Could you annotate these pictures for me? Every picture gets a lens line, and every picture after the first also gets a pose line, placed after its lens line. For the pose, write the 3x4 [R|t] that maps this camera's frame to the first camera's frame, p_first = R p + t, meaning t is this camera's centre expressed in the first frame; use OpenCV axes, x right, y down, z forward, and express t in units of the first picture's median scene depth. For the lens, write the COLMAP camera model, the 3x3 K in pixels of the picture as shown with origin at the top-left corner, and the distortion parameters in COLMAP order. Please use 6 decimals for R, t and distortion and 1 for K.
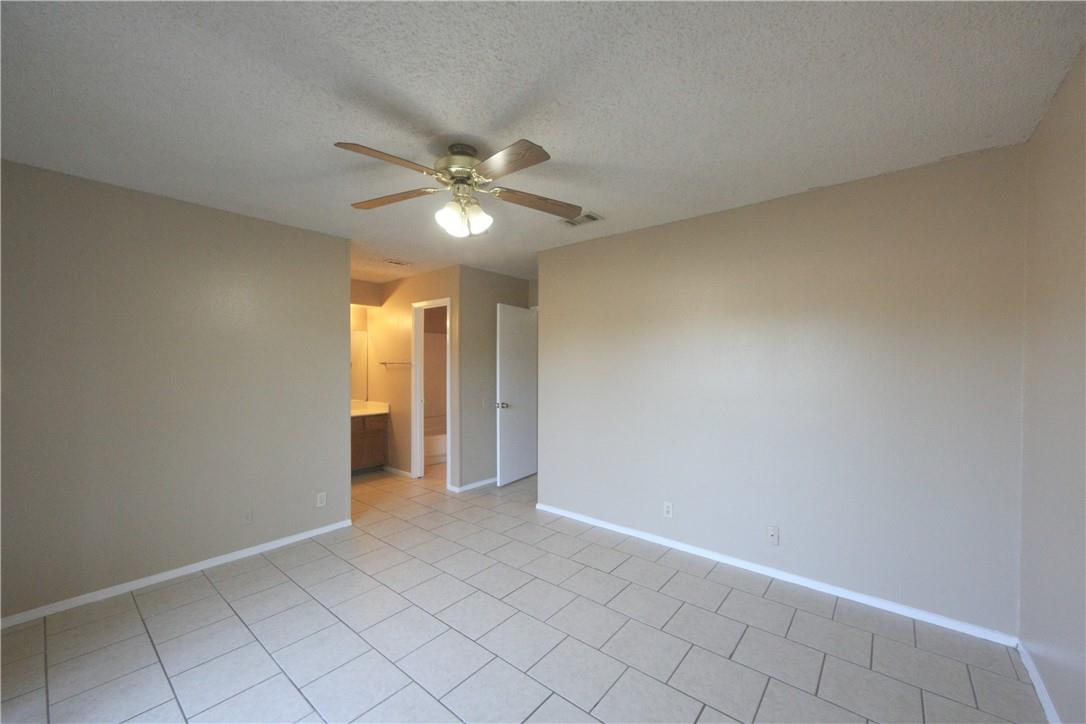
lens RADIAL K [[417.8, 0, 543.0], [0, 417.8, 362.0], [0, 0, 1]] dist [0.016342, -0.004149]
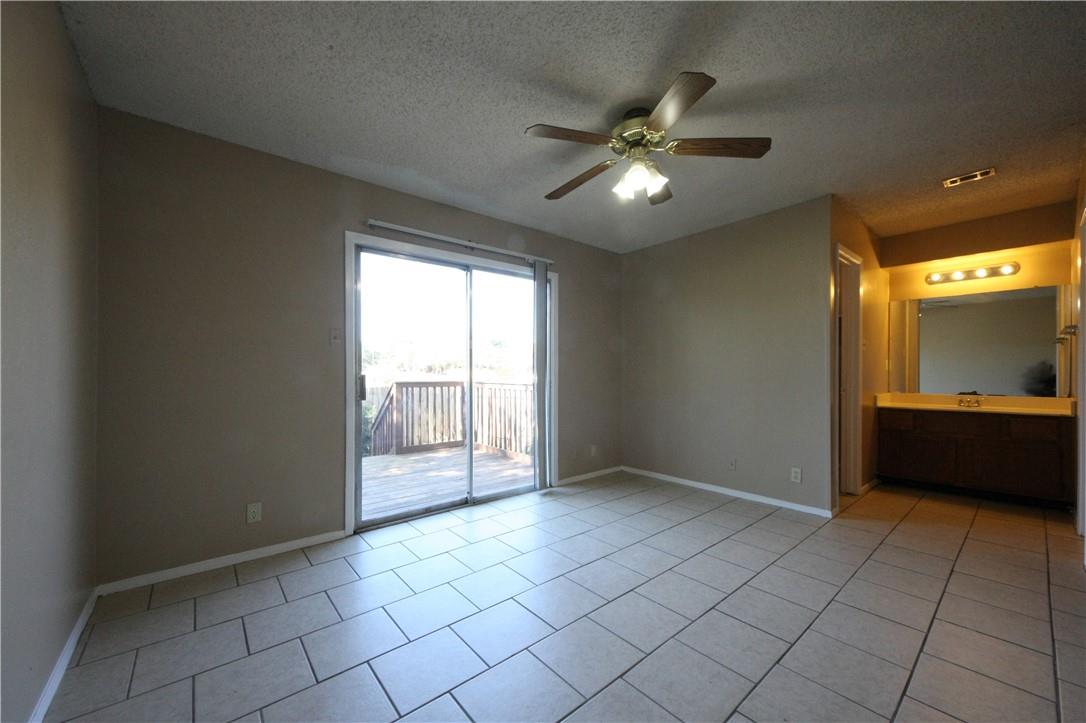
lens RADIAL K [[417.8, 0, 543.0], [0, 417.8, 361.5], [0, 0, 1]] dist [0.016342, -0.004149]
pose [[-0.176803, -0.029114, -0.983816, 0.413535], [0.013159, 0.999403, -0.031940, 0.065415], [0.984158, -0.018593, -0.176314, 0.452693]]
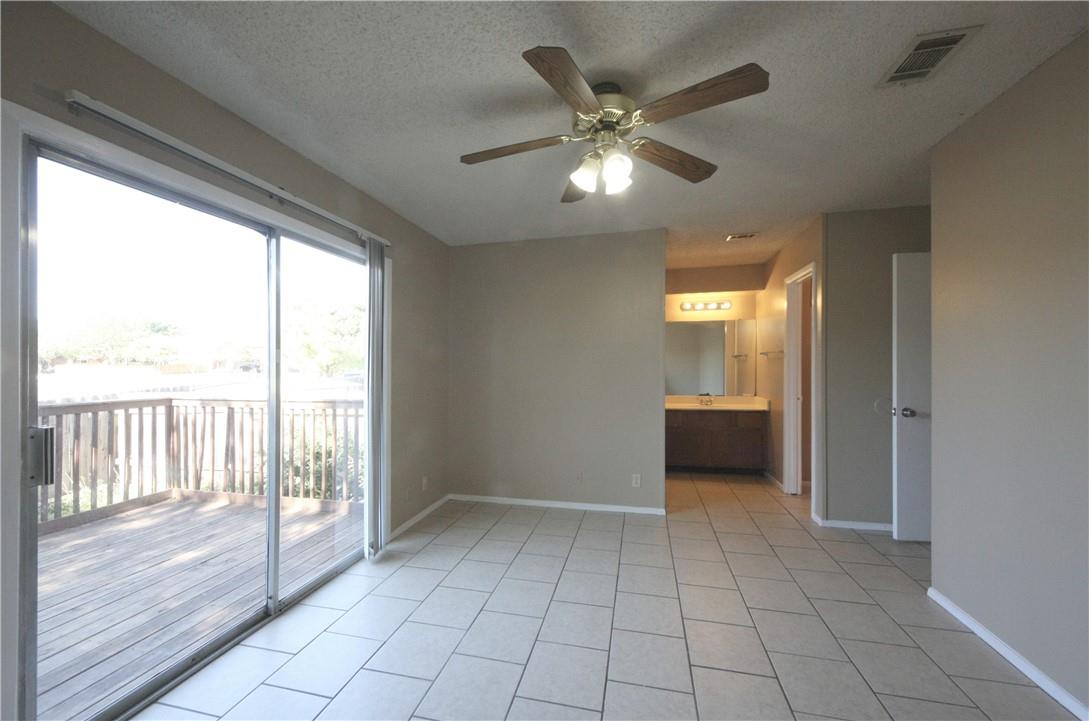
lens RADIAL K [[419.0, 0, 544.5], [0, 419.0, 360.5], [0, 0, 1]] dist [0.016342, -0.004149]
pose [[0.446337, -0.013718, -0.894760, 0.244871], [0.017098, 0.999831, -0.006800, 0.019751], [0.894702, -0.012263, 0.446496, 0.243334]]
